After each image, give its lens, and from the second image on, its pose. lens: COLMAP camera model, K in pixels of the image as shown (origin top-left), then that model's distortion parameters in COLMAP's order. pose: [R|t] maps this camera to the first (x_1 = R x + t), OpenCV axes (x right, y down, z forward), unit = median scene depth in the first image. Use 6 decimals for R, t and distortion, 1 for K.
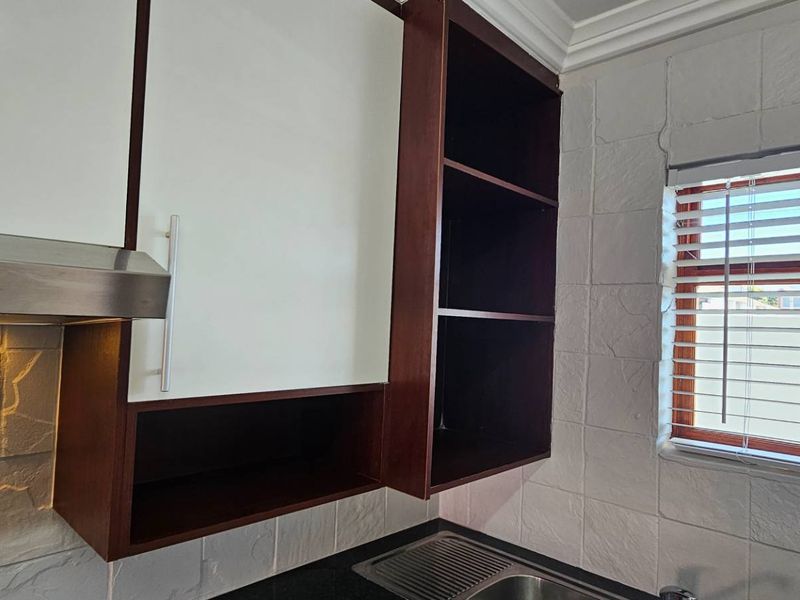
lens RADIAL K [[531.3, 0, 404.7], [0, 531.3, 305.1], [0, 0, 1]] dist [0.001435, -0.004009]
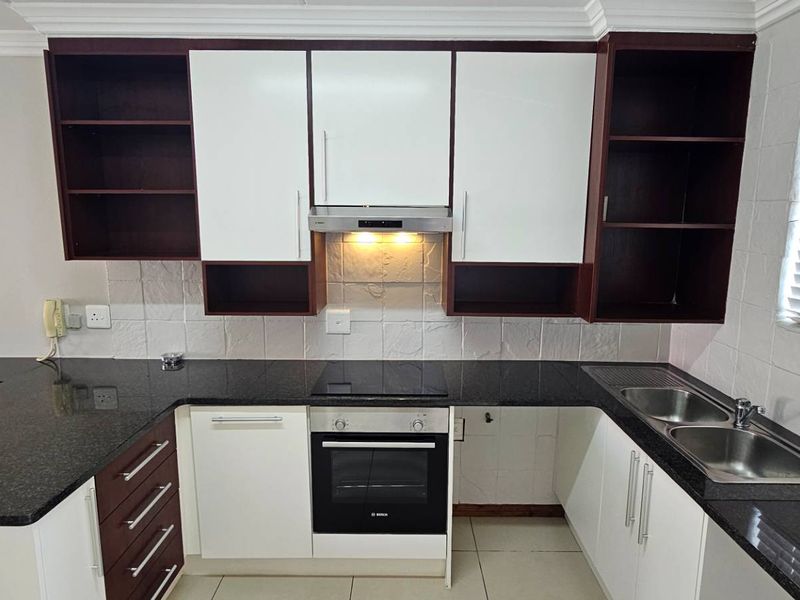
lens RADIAL K [[531.3, 0, 404.8], [0, 531.3, 296.7], [0, 0, 1]] dist [0.001435, -0.004009]
pose [[0.691801, 0.082411, -0.717370, 0.876154], [0.039300, 0.987696, 0.151365, -0.044424], [0.721018, -0.132907, 0.680051, -0.726547]]
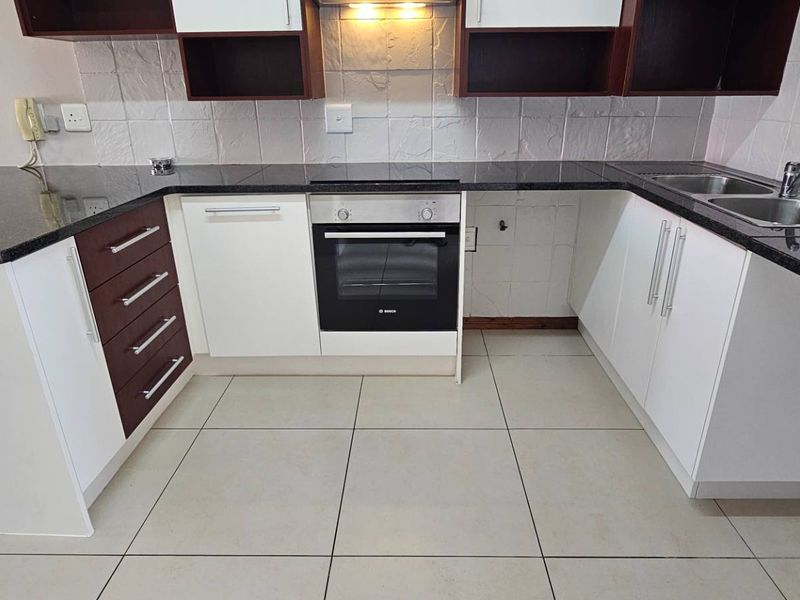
lens RADIAL K [[531.3, 0, 404.8], [0, 531.3, 301.0], [0, 0, 1]] dist [0.001435, -0.004009]
pose [[0.677853, 0.236192, -0.696225, 0.828342], [0.056459, 0.927470, 0.369610, 0.280827], [0.733026, -0.289849, 0.615353, -0.682689]]
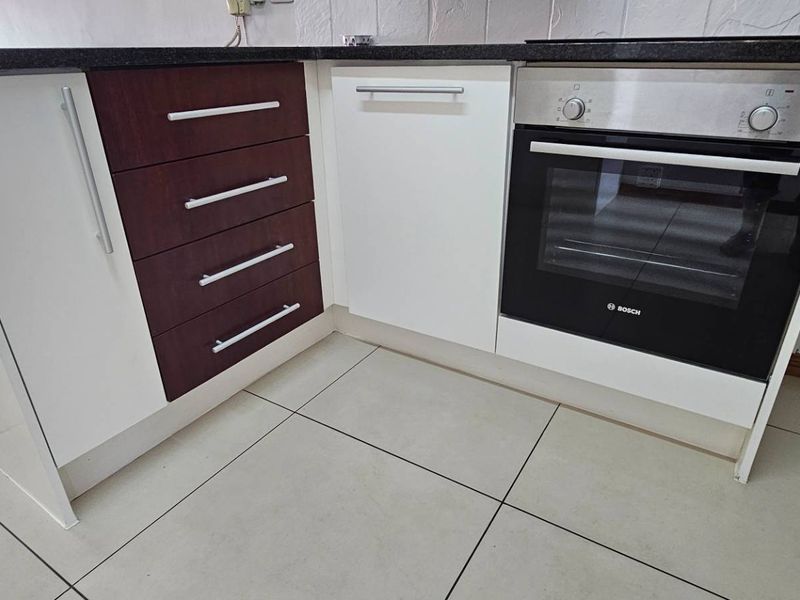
lens RADIAL K [[531.3, 0, 403.3], [0, 531.3, 300.8], [0, 0, 1]] dist [0.001435, -0.004009]
pose [[0.202428, 0.386918, -0.899621, 0.335879], [0.042586, 0.914292, 0.402810, 0.549034], [0.978371, -0.119851, 0.168602, -0.194184]]
